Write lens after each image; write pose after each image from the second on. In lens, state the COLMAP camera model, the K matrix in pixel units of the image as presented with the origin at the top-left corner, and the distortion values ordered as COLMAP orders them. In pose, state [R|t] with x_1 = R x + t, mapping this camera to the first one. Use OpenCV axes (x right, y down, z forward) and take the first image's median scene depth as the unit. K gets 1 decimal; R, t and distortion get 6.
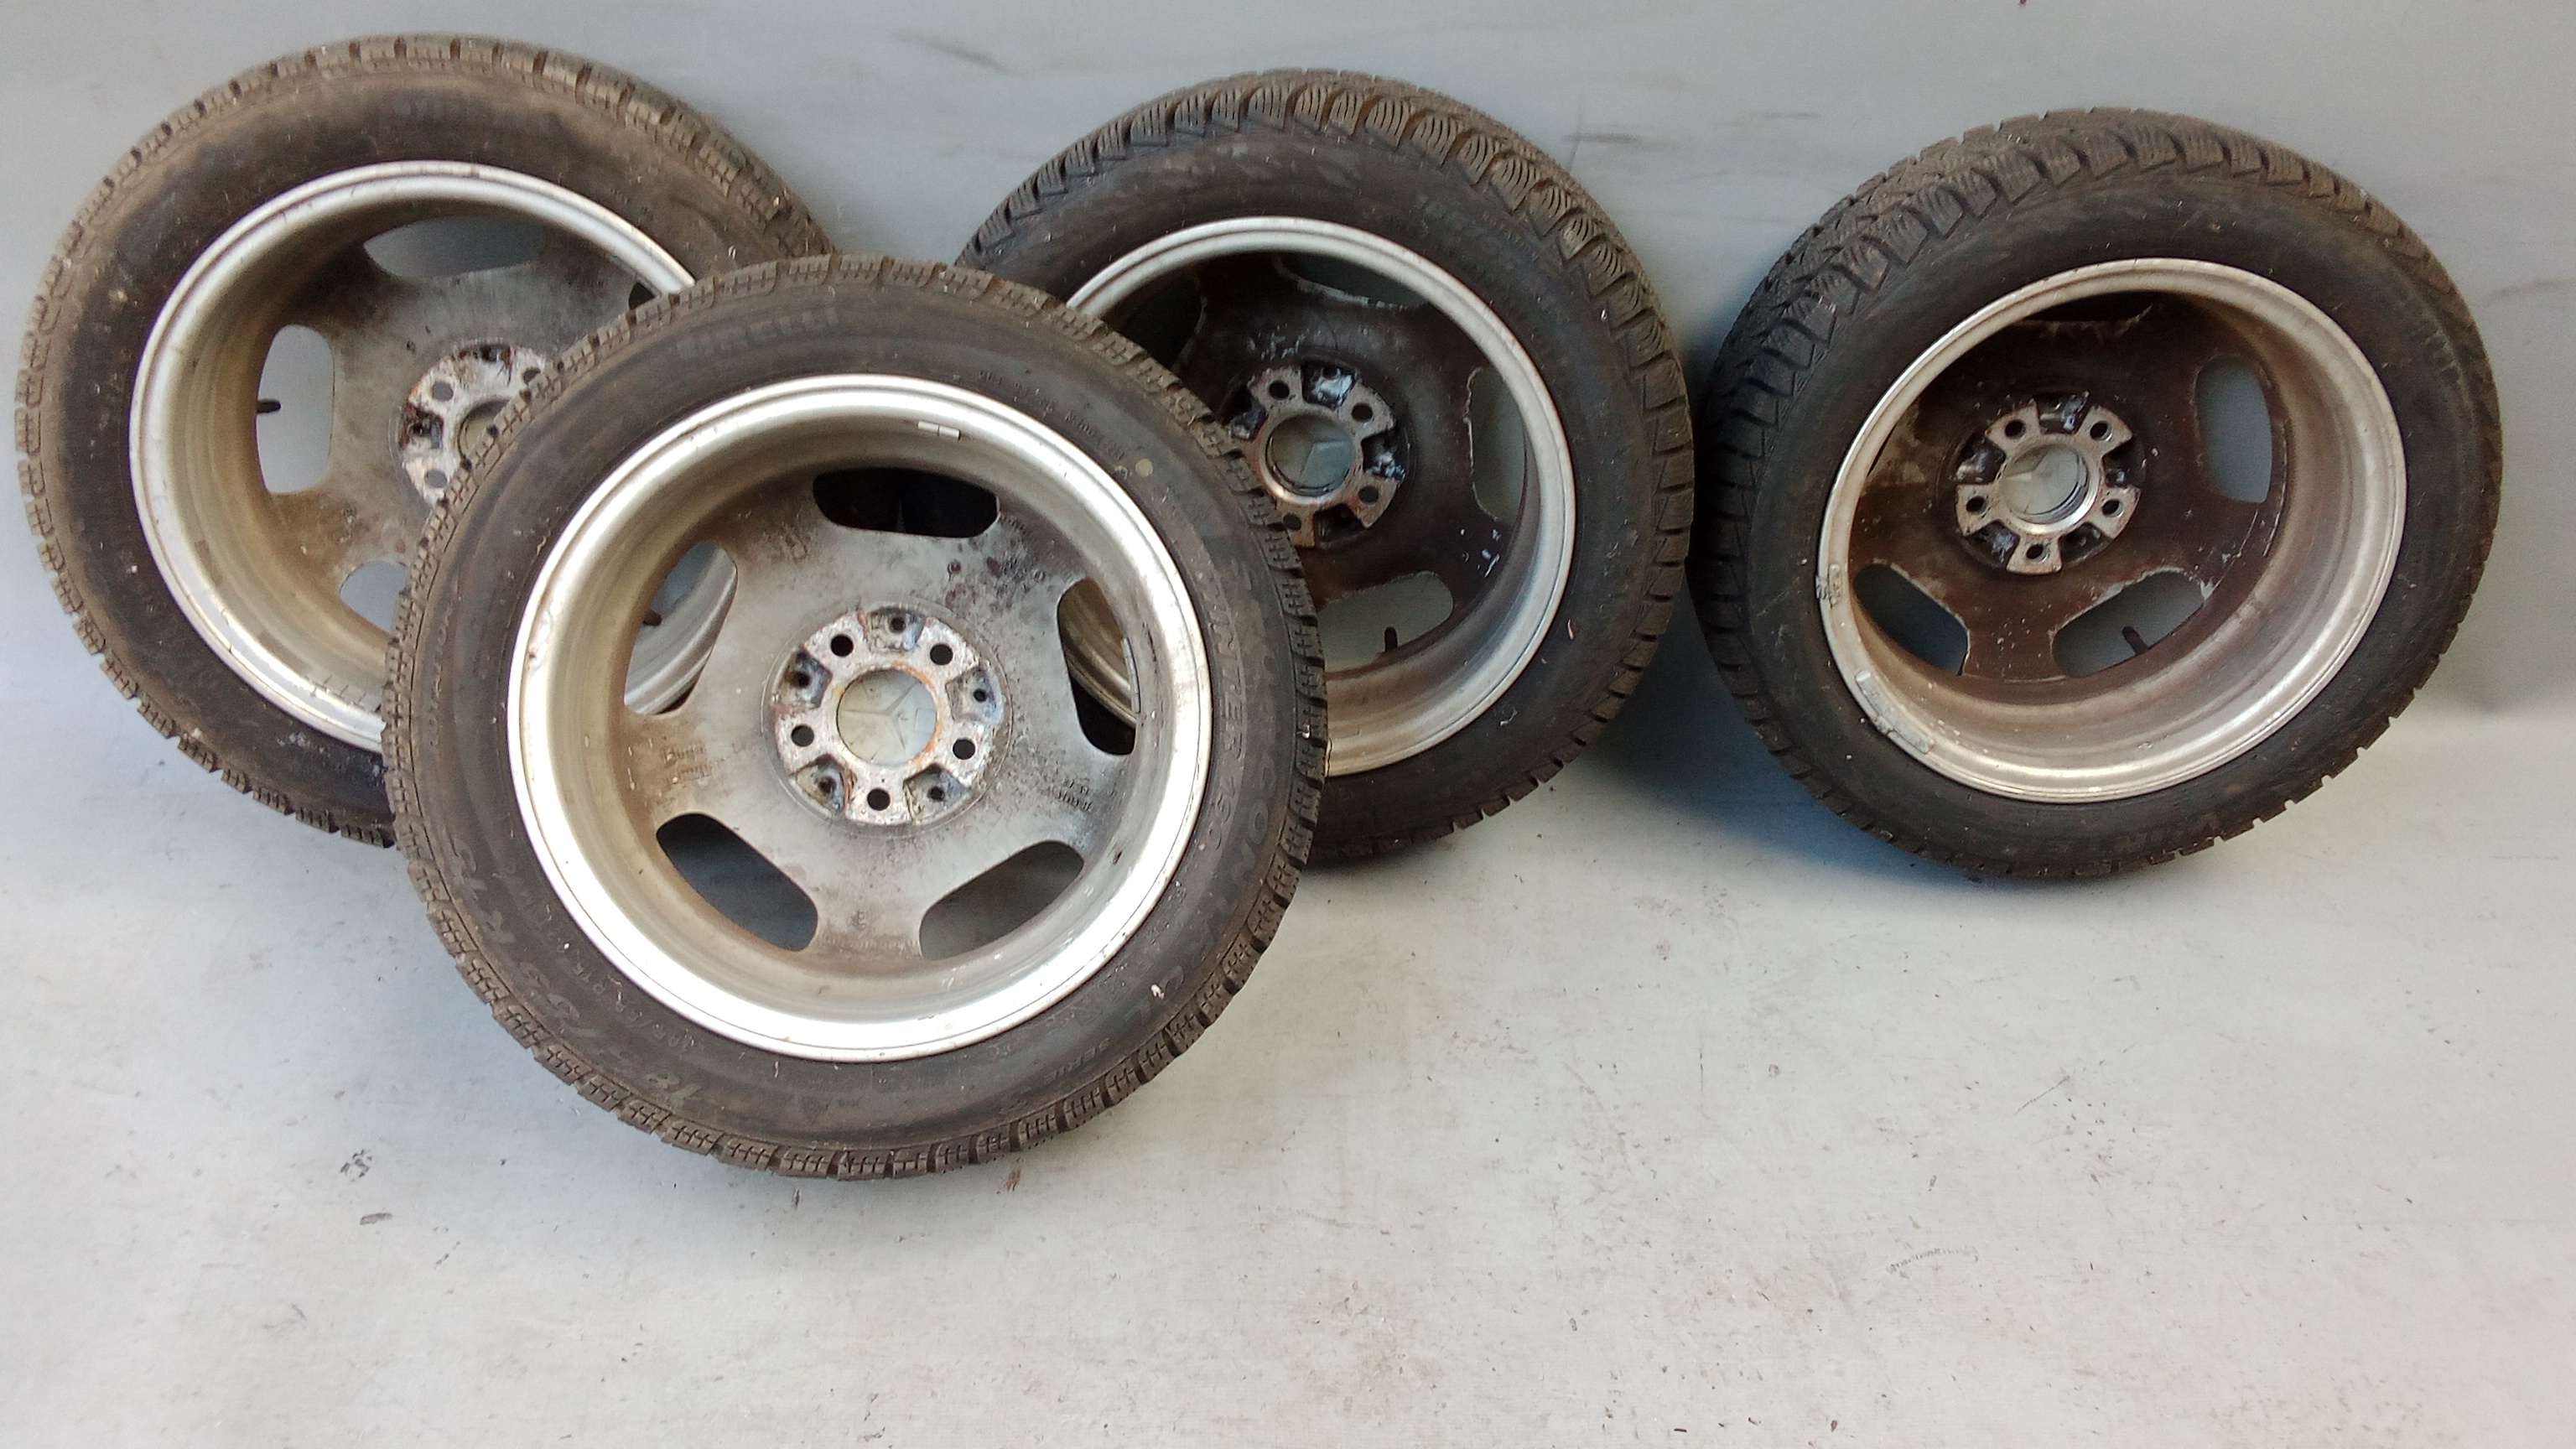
lens RADIAL K [[2083.1, 0, 1295.1], [0, 2083.1, 712.4], [0, 0, 1]] dist [0.050296, -0.078171]
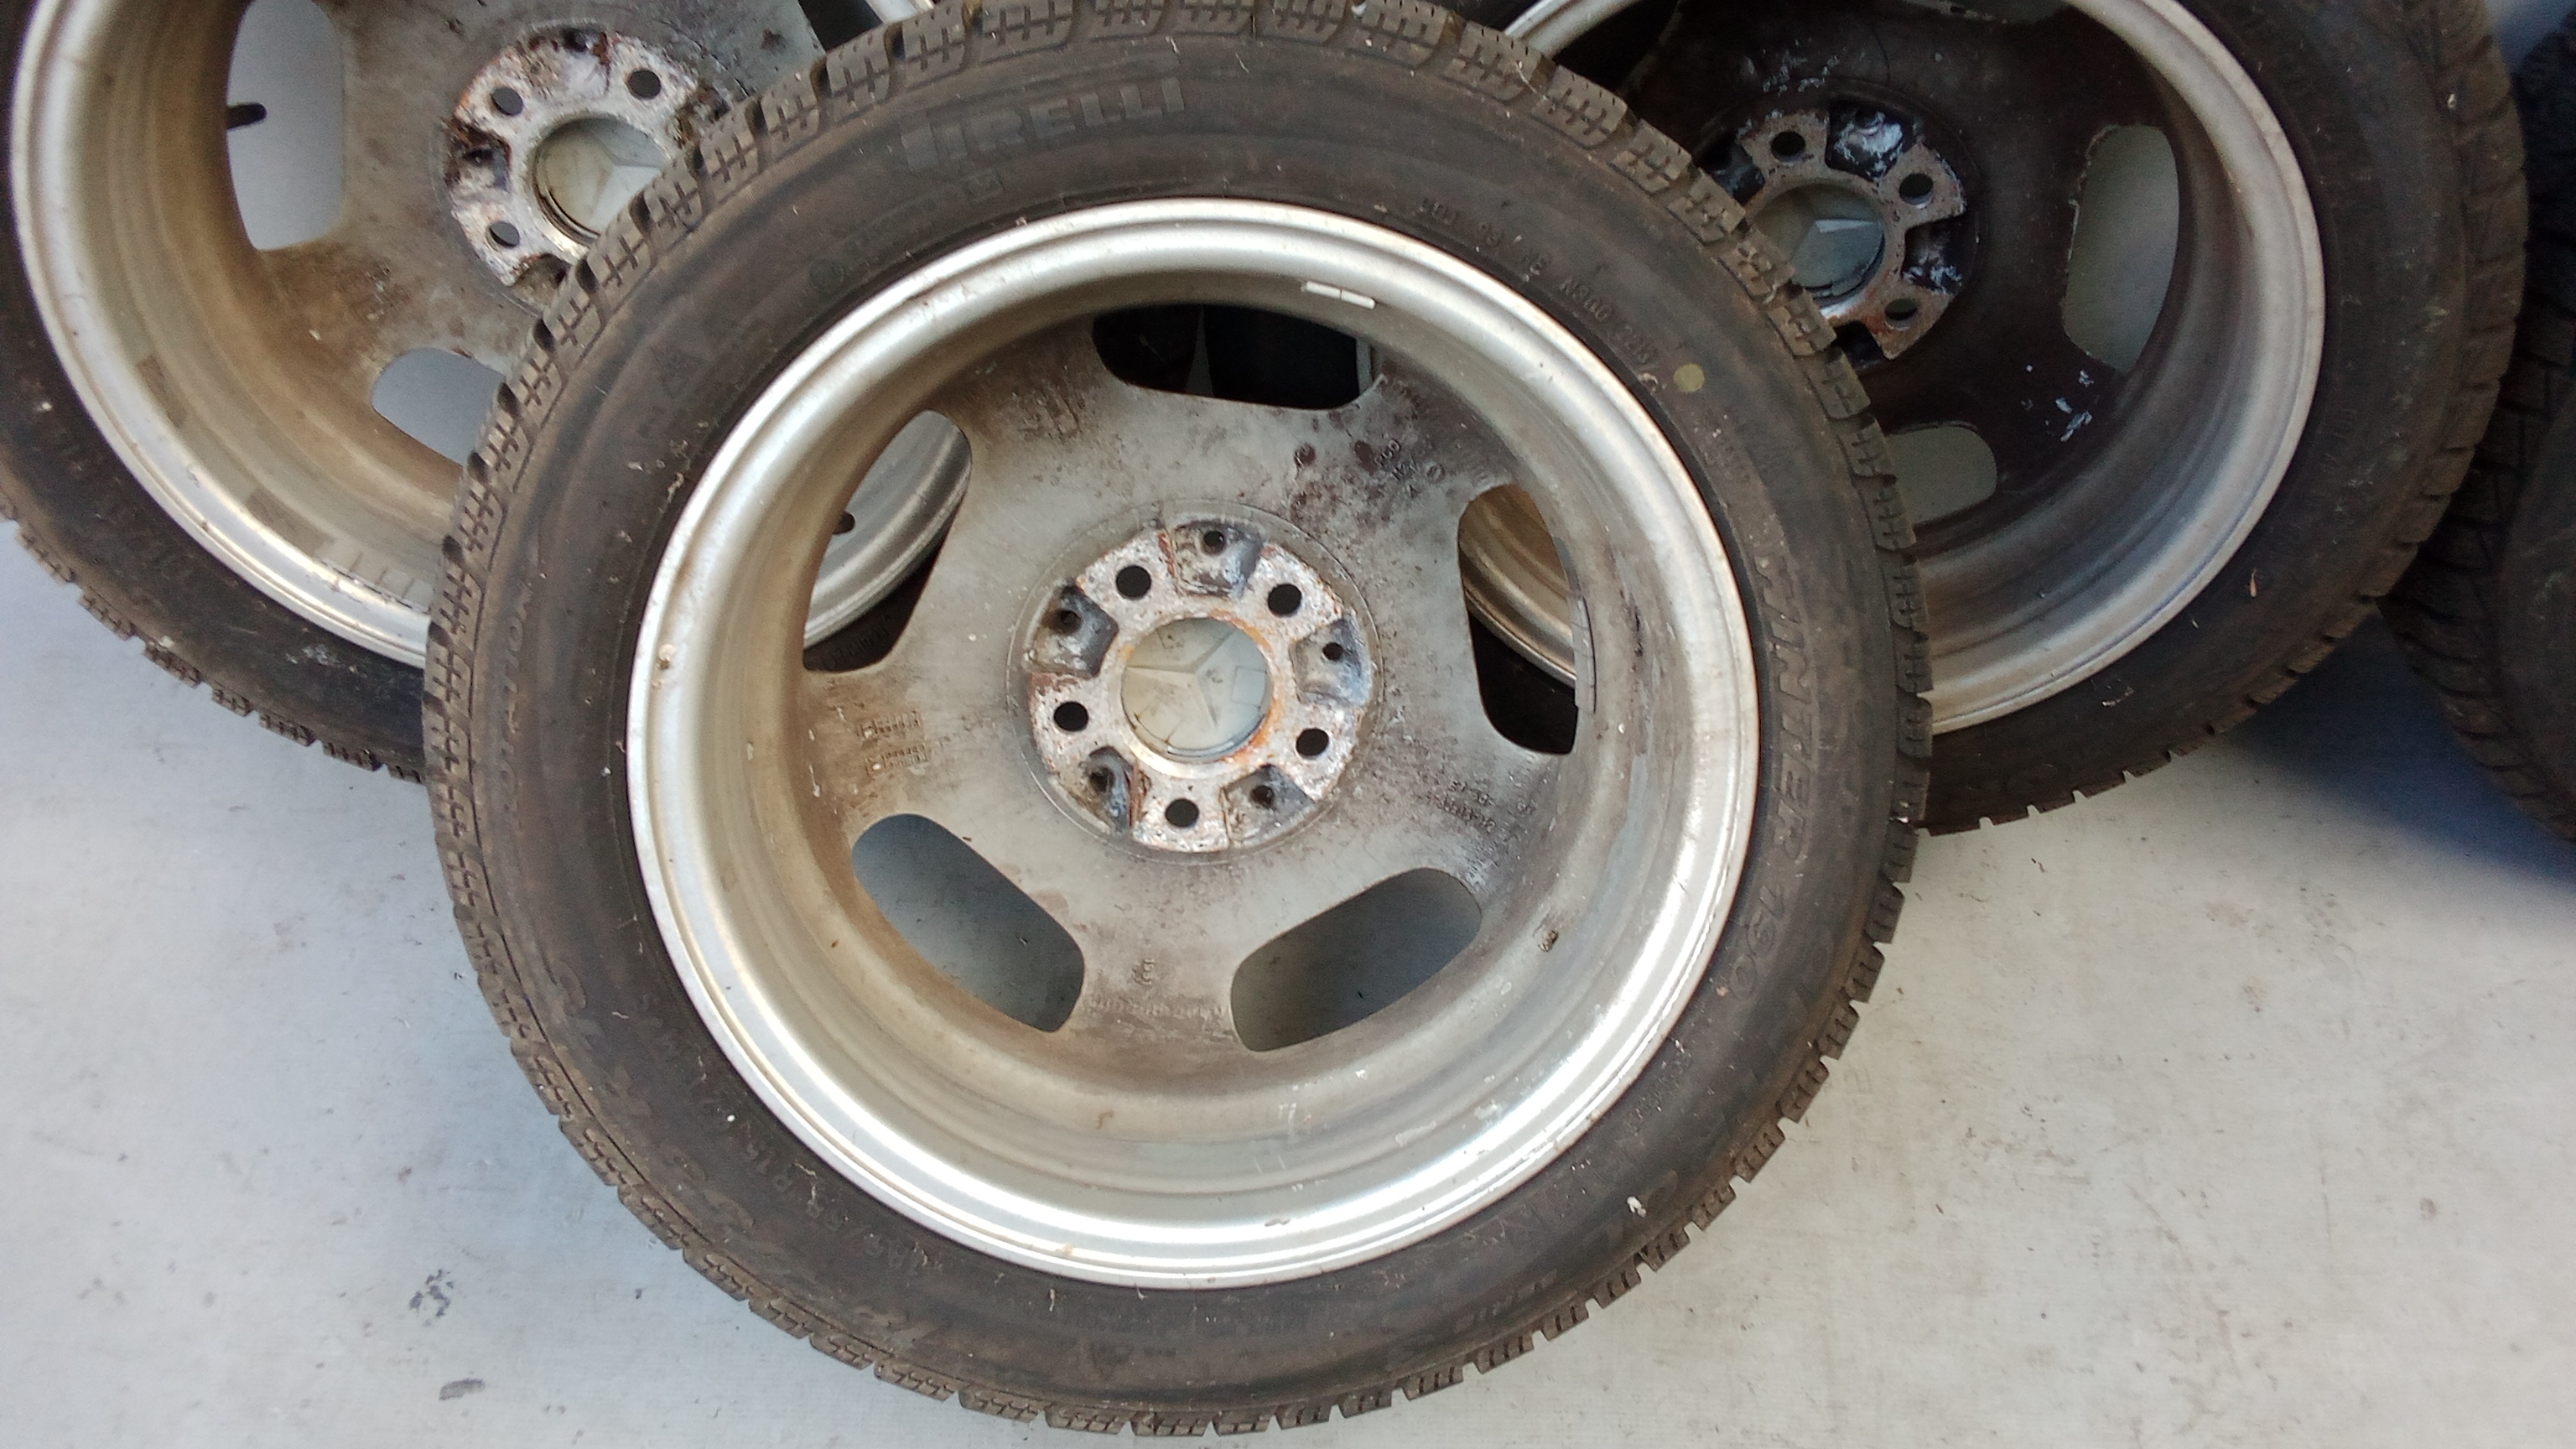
lens RADIAL K [[2083.1, 0, 1304.3], [0, 2083.1, 746.6], [0, 0, 1]] dist [0.050296, -0.078171]
pose [[0.997827, 0.055725, -0.035158, -0.138593], [-0.045841, 0.970410, 0.237071, -0.136337], [0.047328, -0.234945, 0.970856, 0.366603]]
